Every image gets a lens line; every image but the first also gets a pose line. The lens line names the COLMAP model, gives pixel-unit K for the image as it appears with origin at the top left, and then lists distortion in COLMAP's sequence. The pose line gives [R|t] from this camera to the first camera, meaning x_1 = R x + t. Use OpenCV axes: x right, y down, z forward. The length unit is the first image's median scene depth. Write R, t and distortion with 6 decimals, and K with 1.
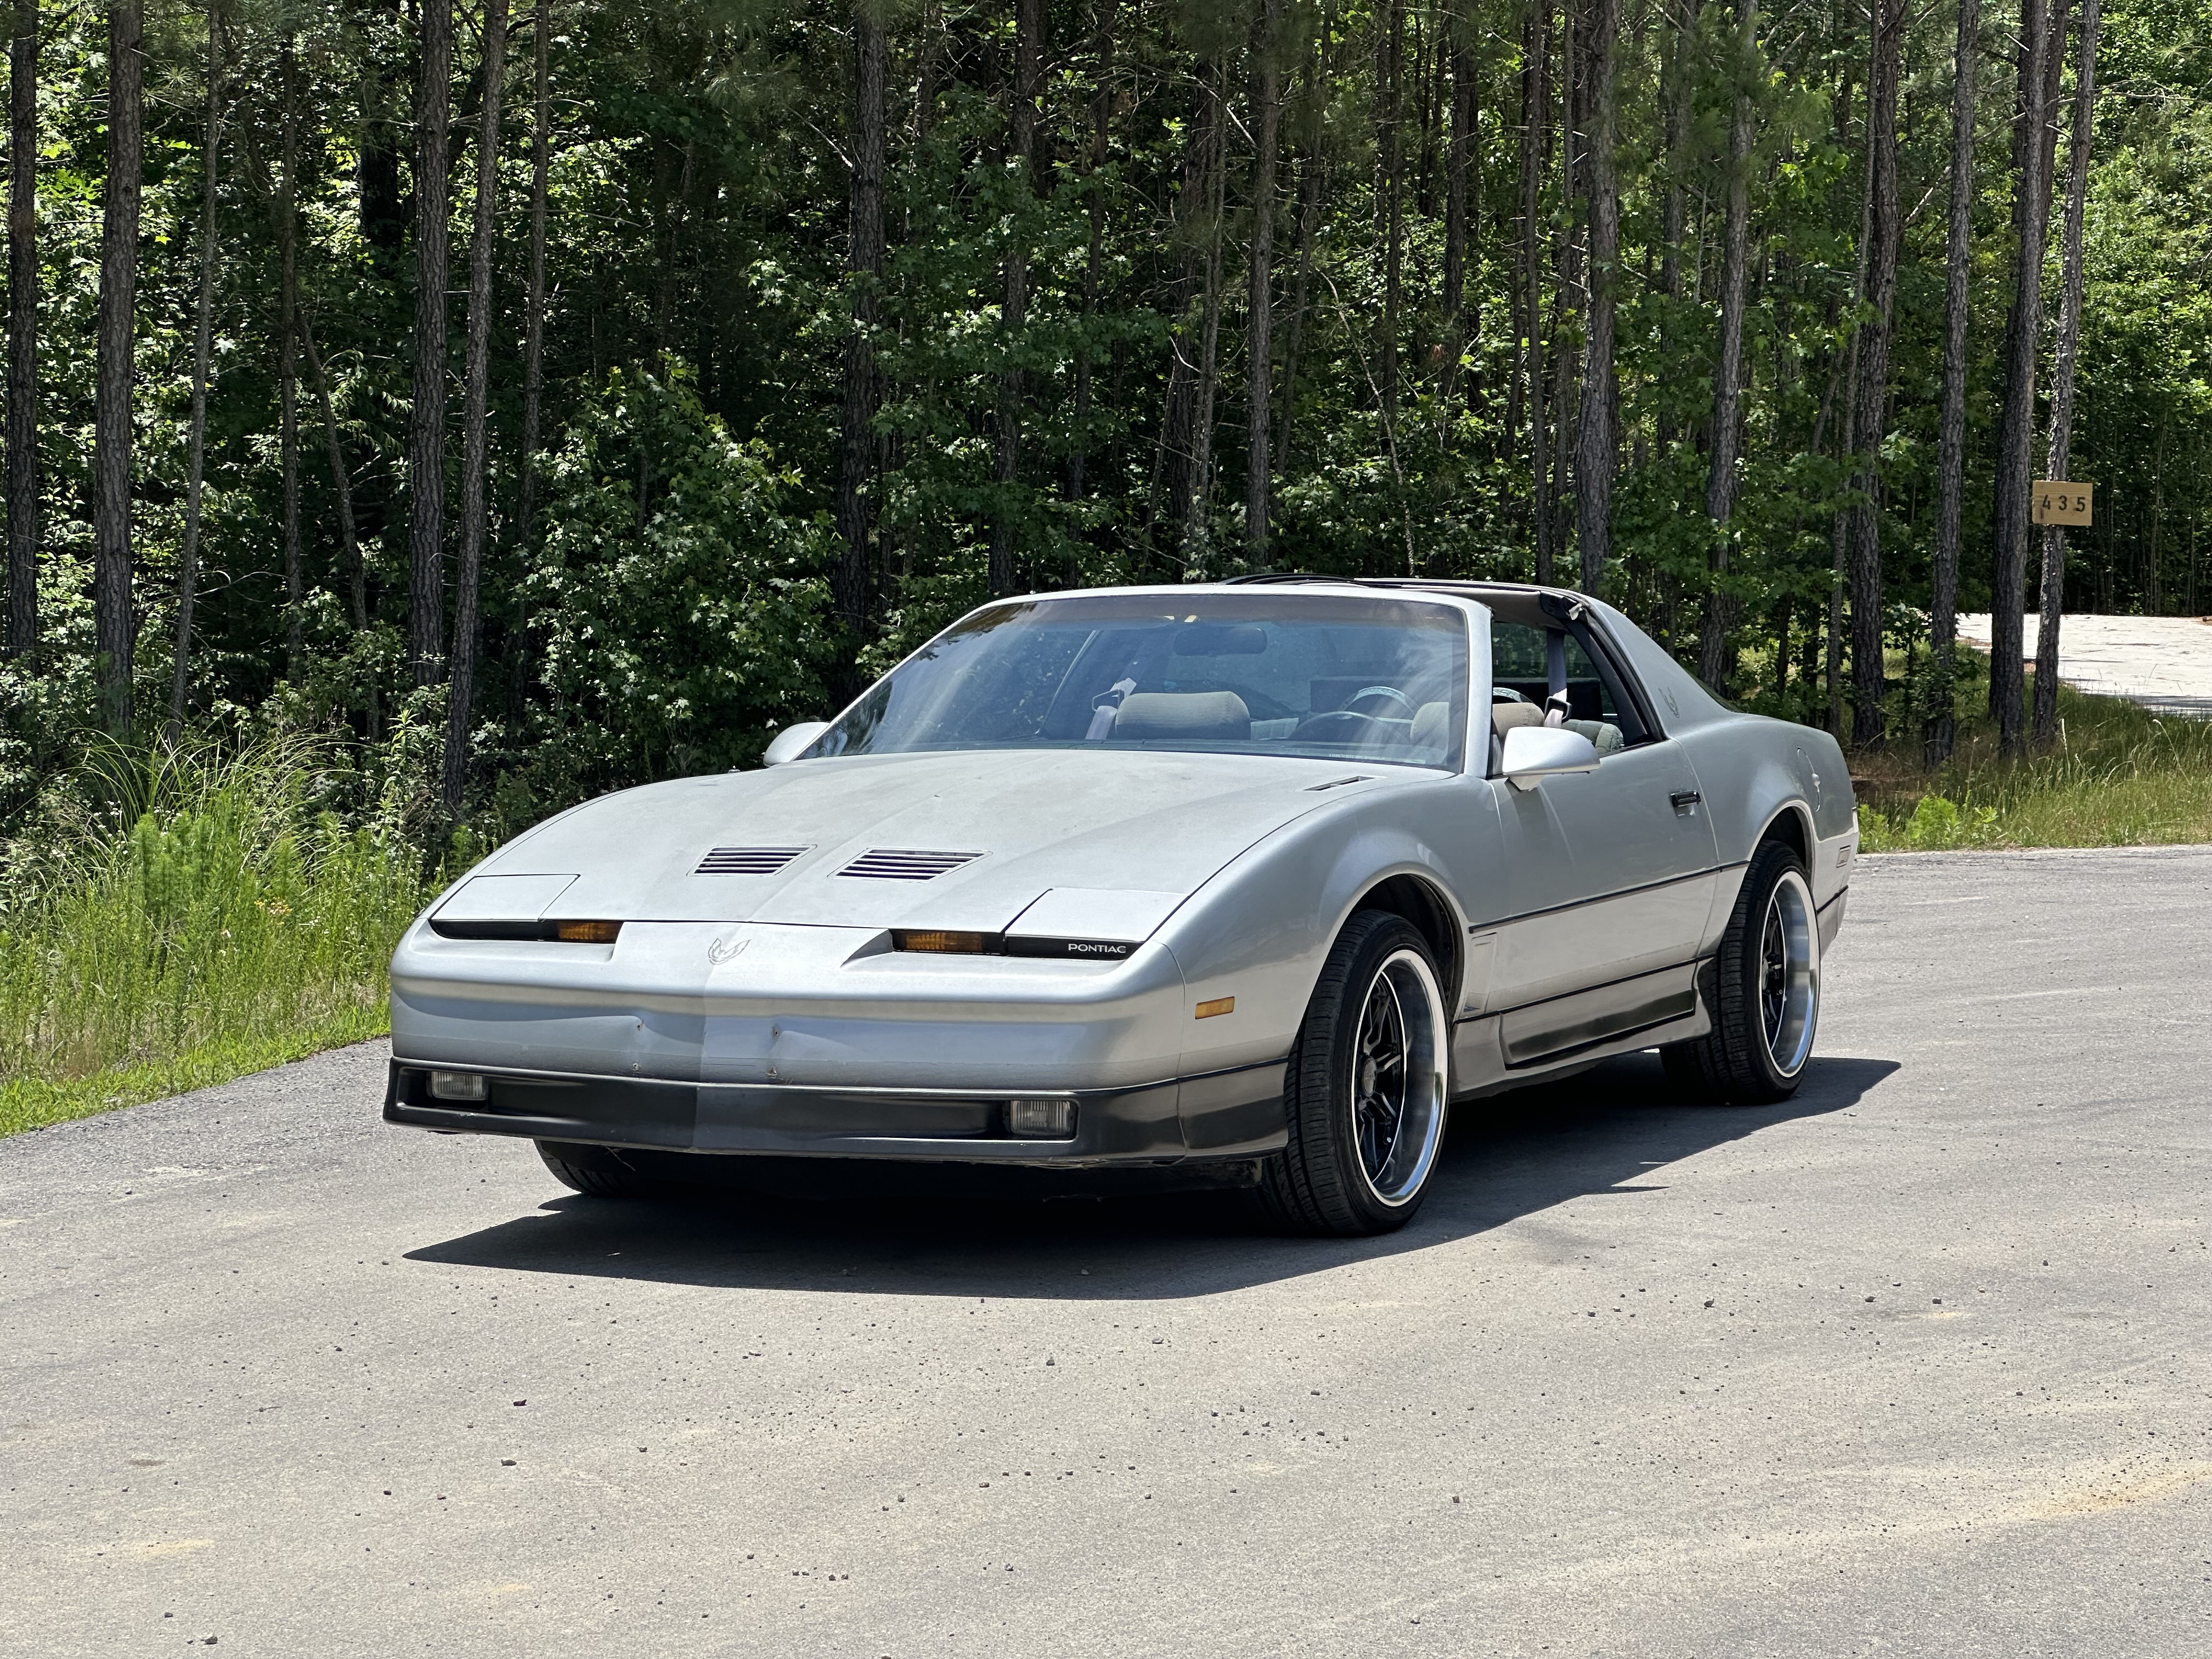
lens RADIAL K [[4985.0, 0, 1132.1], [0, 4985.0, 828.3], [0, 0, 1]] dist [0.053485, 2.725779]
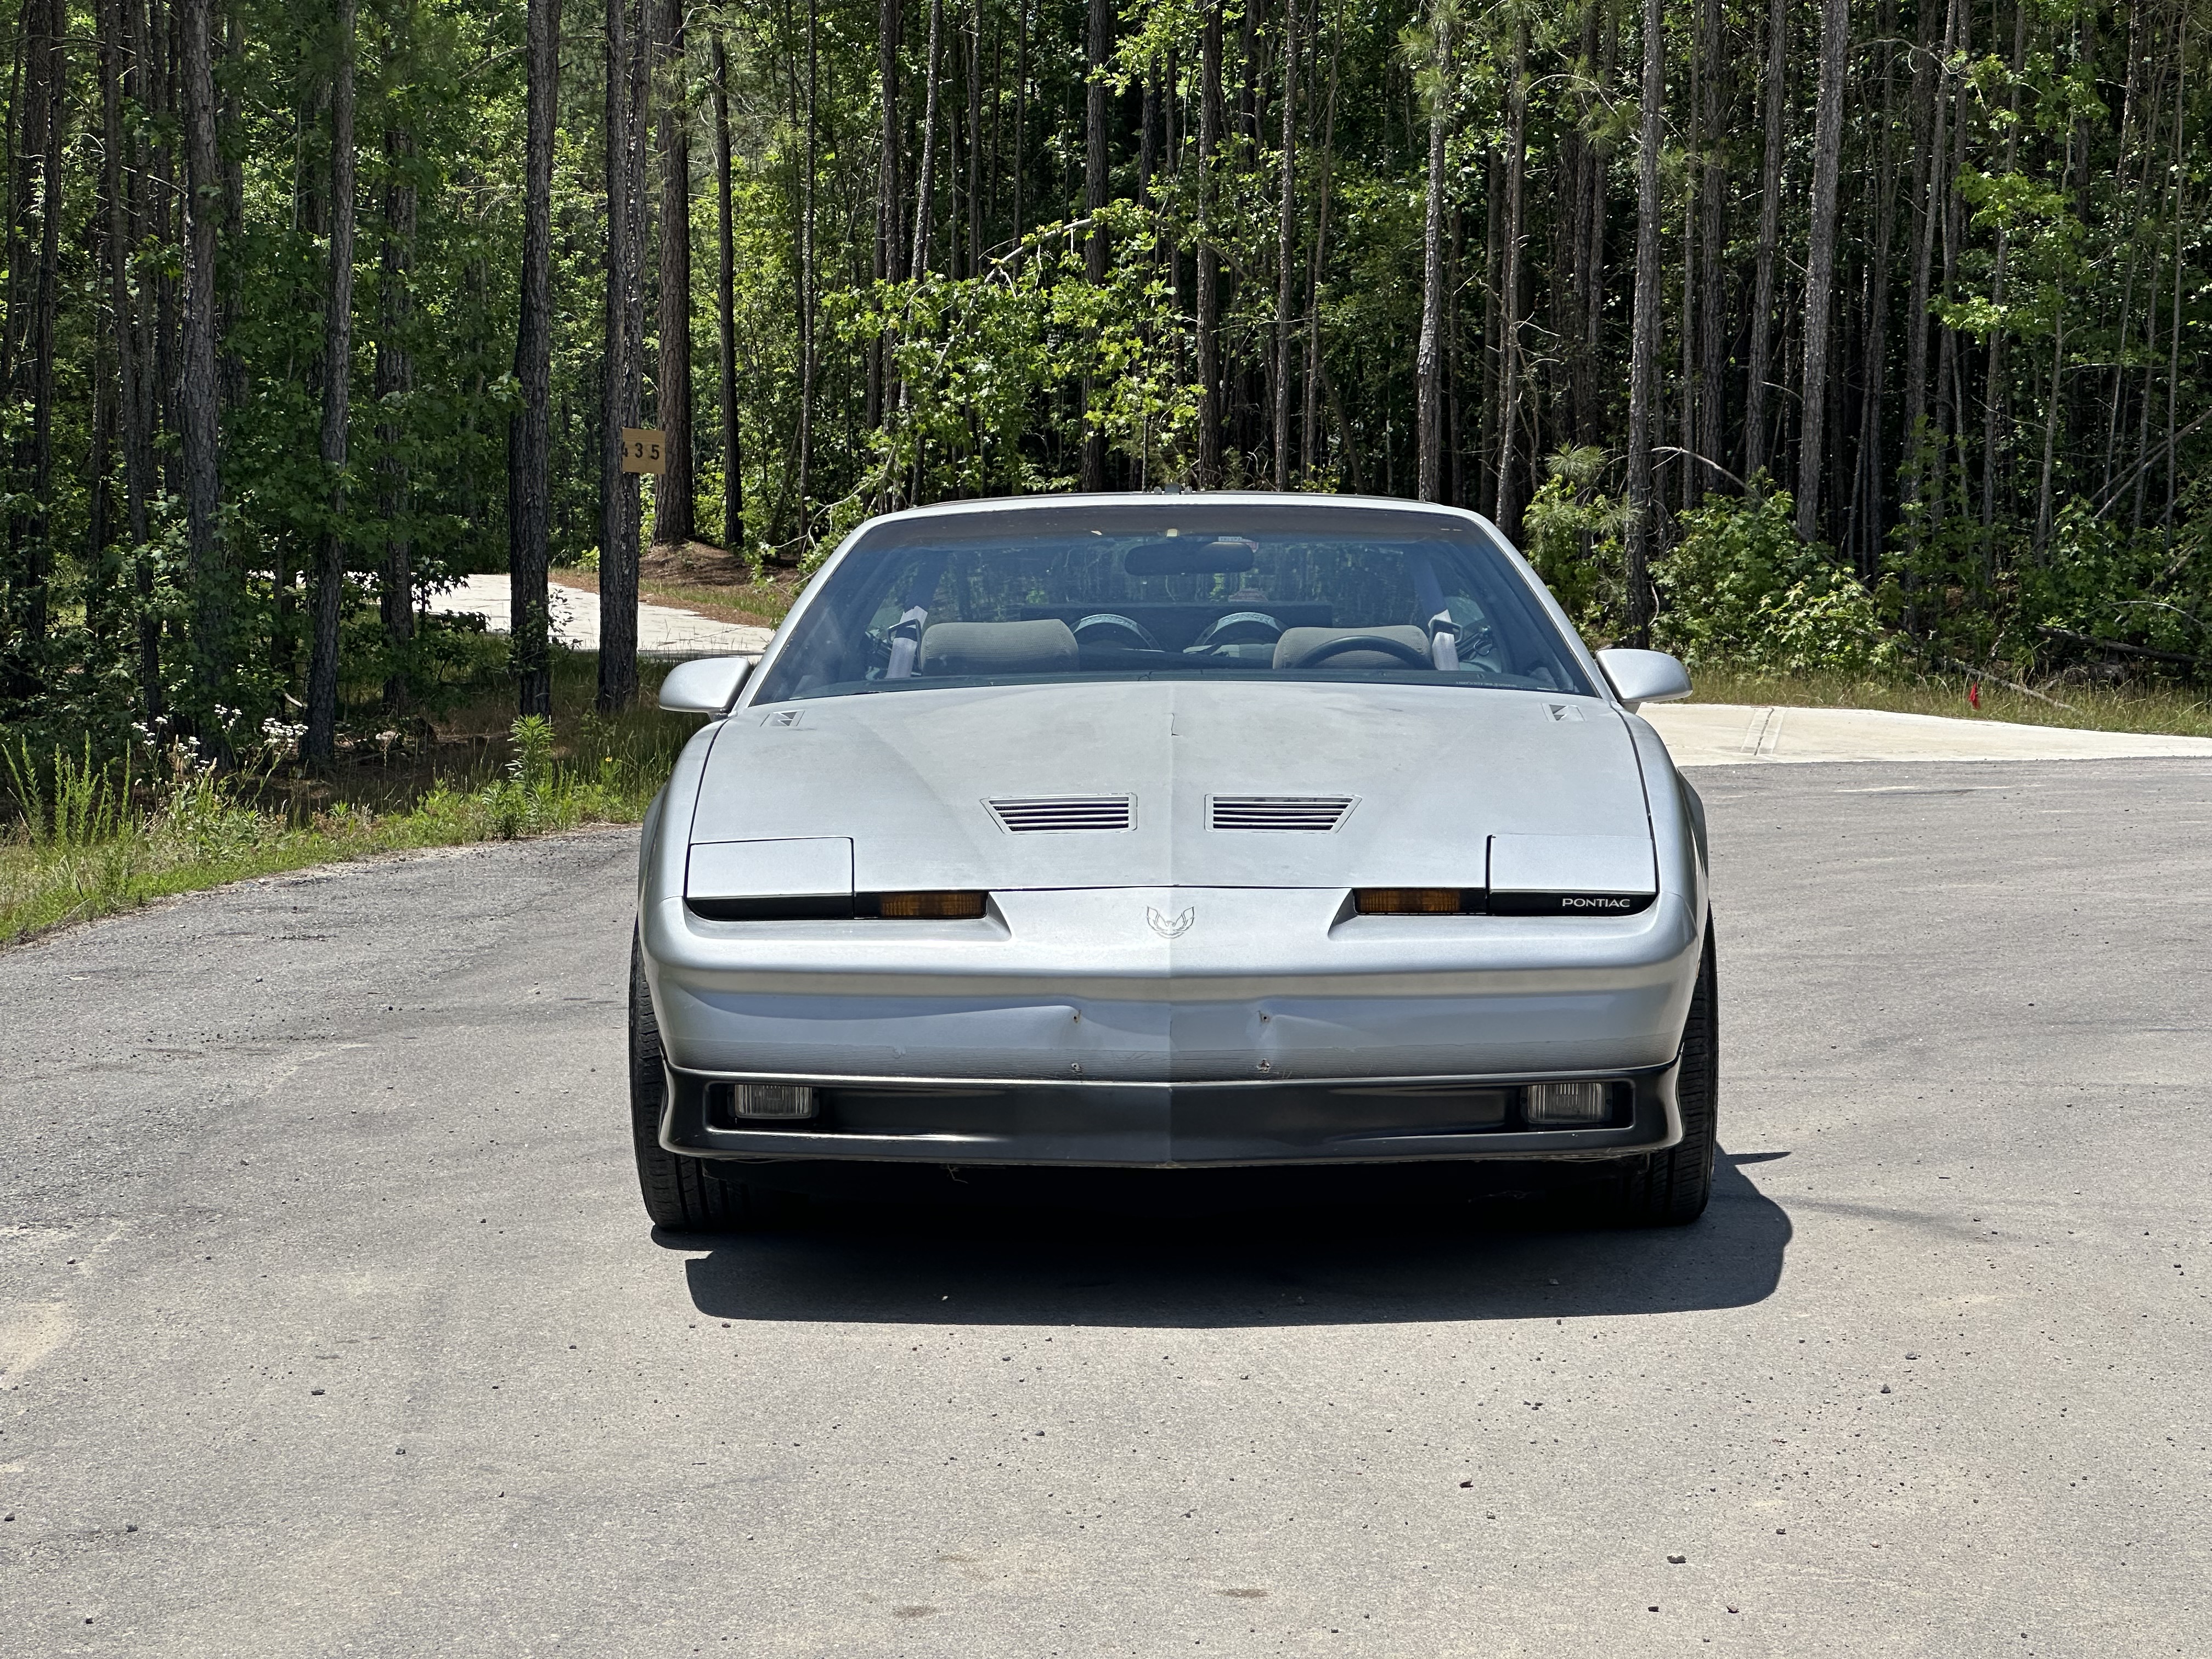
lens RADIAL K [[4985.0, 0, 1132.1], [0, 4985.0, 828.3], [0, 0, 1]] dist [0.053485, 2.725779]
pose [[0.915616, -0.026955, 0.401150, -0.394917], [0.024292, 0.999636, 0.011725, -0.000697], [-0.401320, -0.000991, 0.915937, 0.228002]]
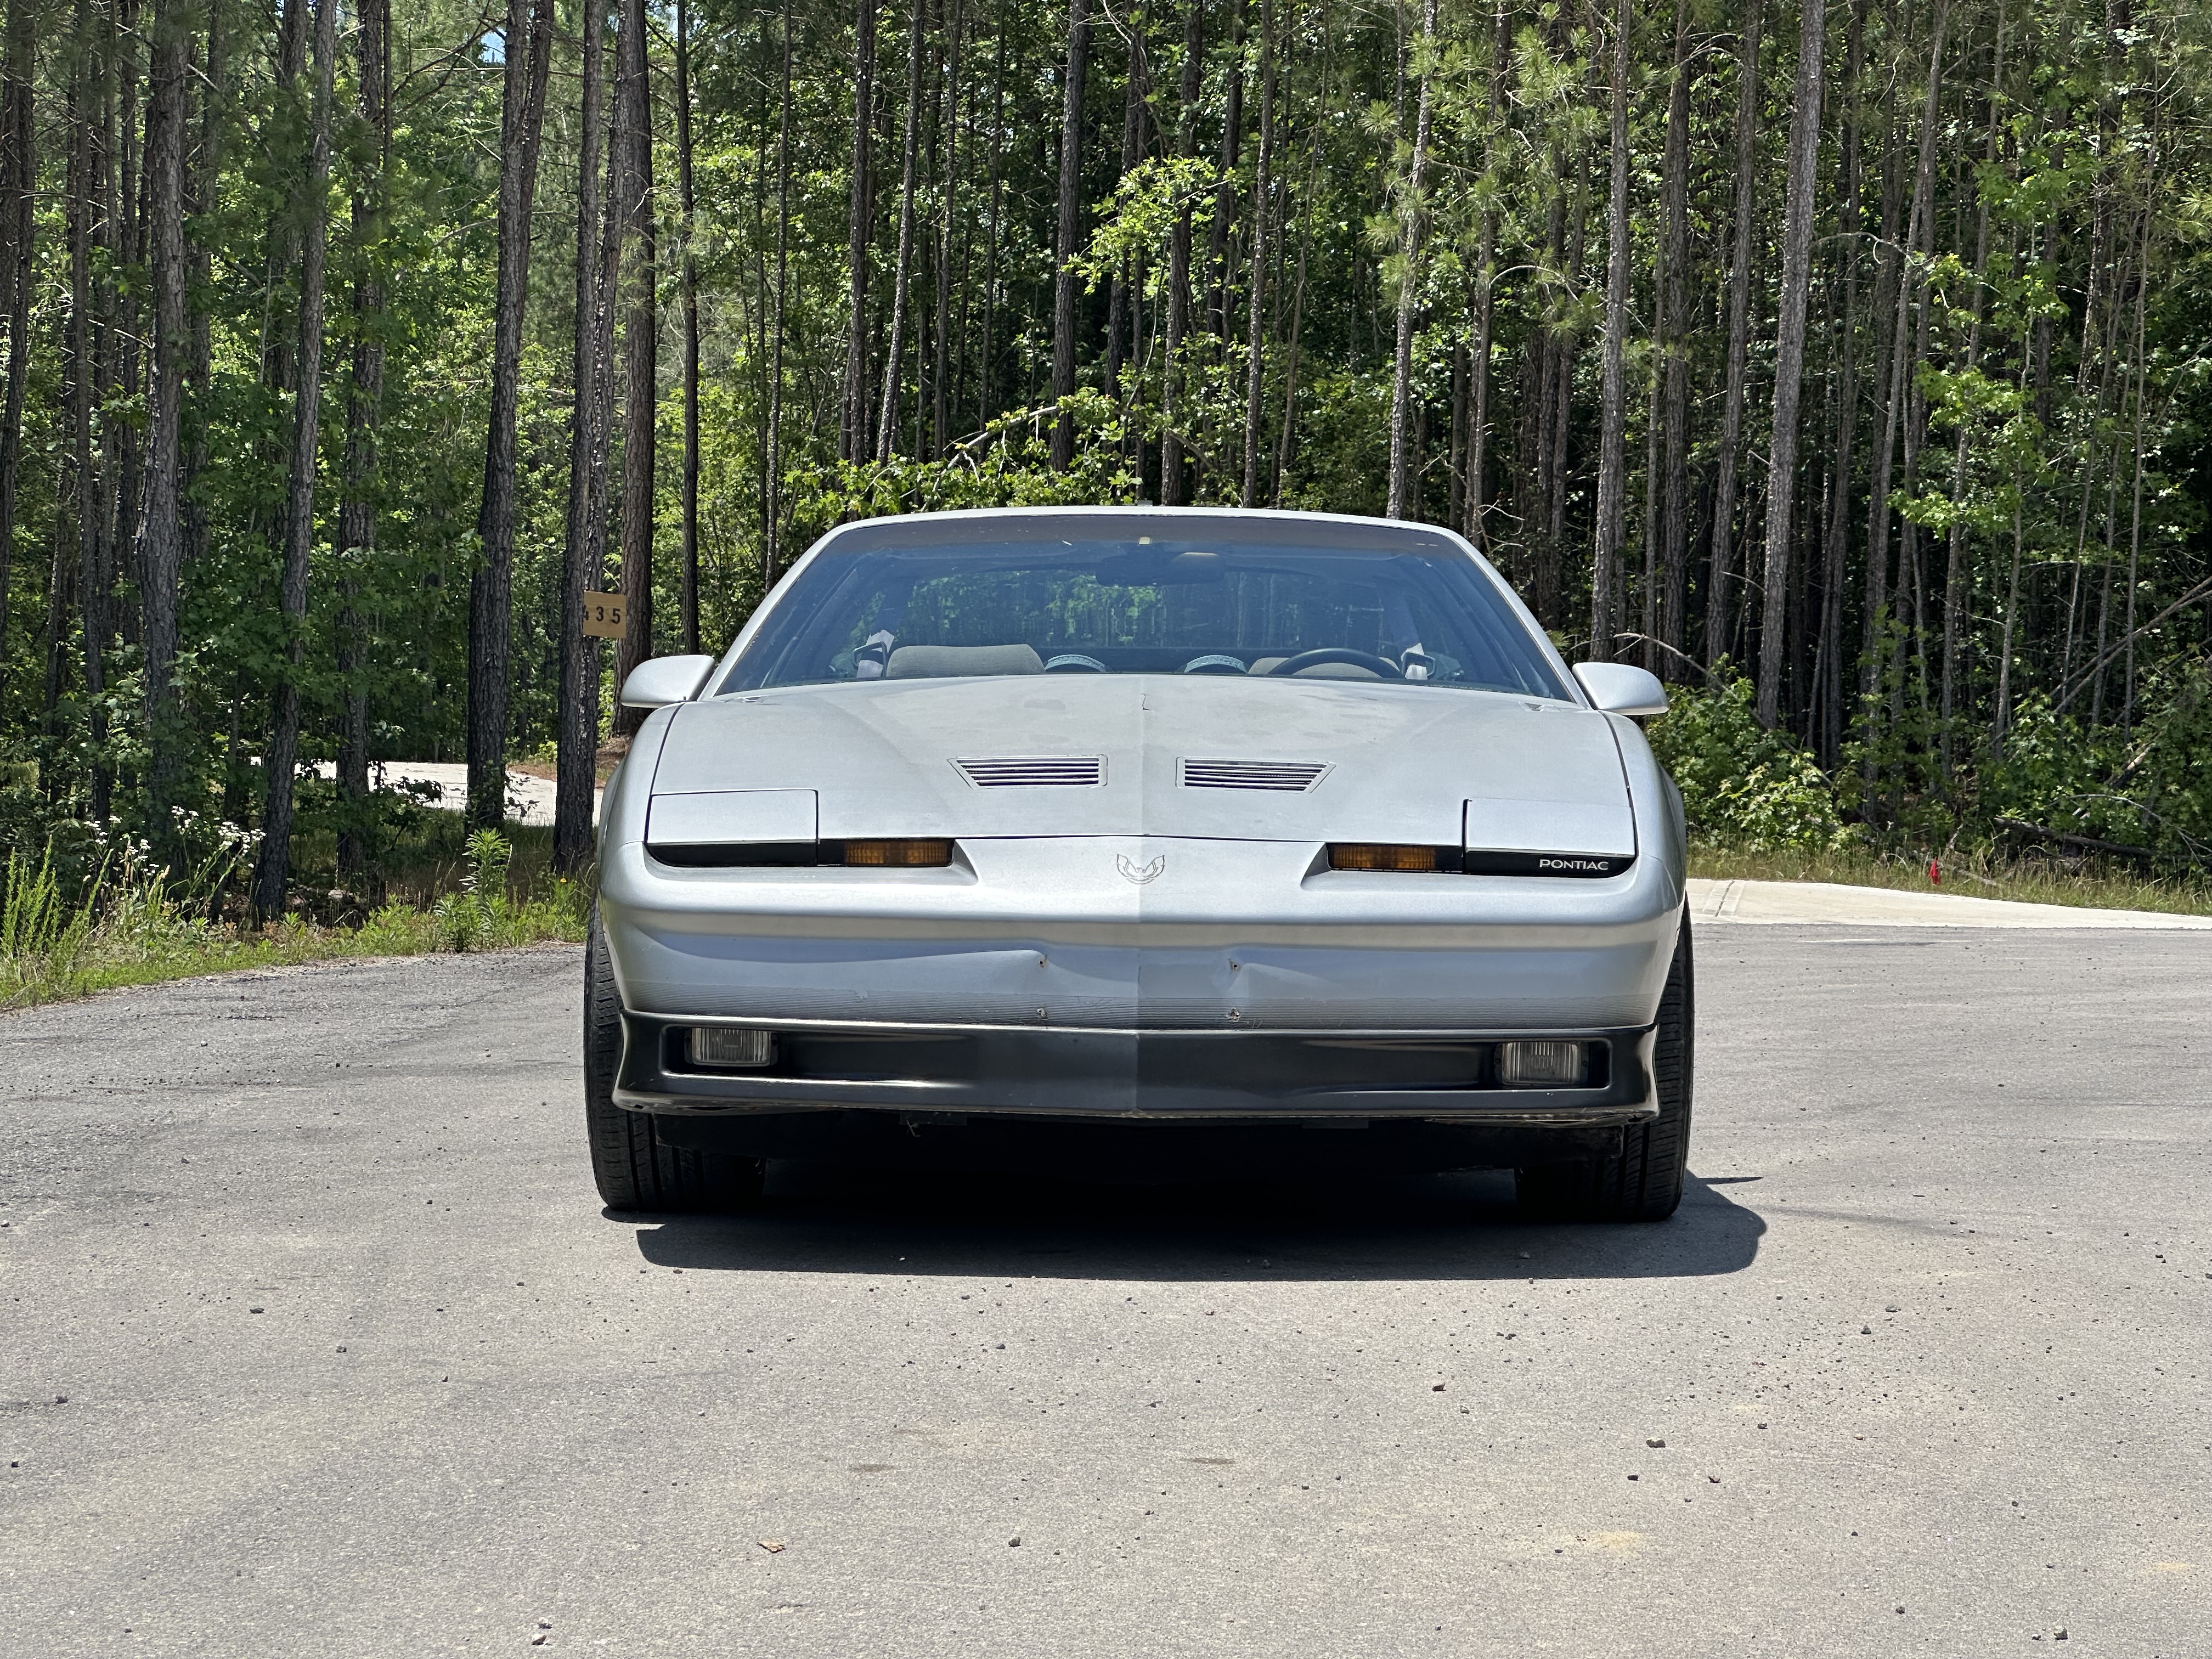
lens RADIAL K [[4985.8, 0, 1143.4], [0, 4985.8, 832.5], [0, 0, 1]] dist [0.004382, 3.460971]
pose [[0.910986, 0.009556, 0.412327, -0.391735], [0.006038, 0.999315, -0.036500, 0.045576], [-0.412393, 0.035741, 0.910305, 0.243962]]
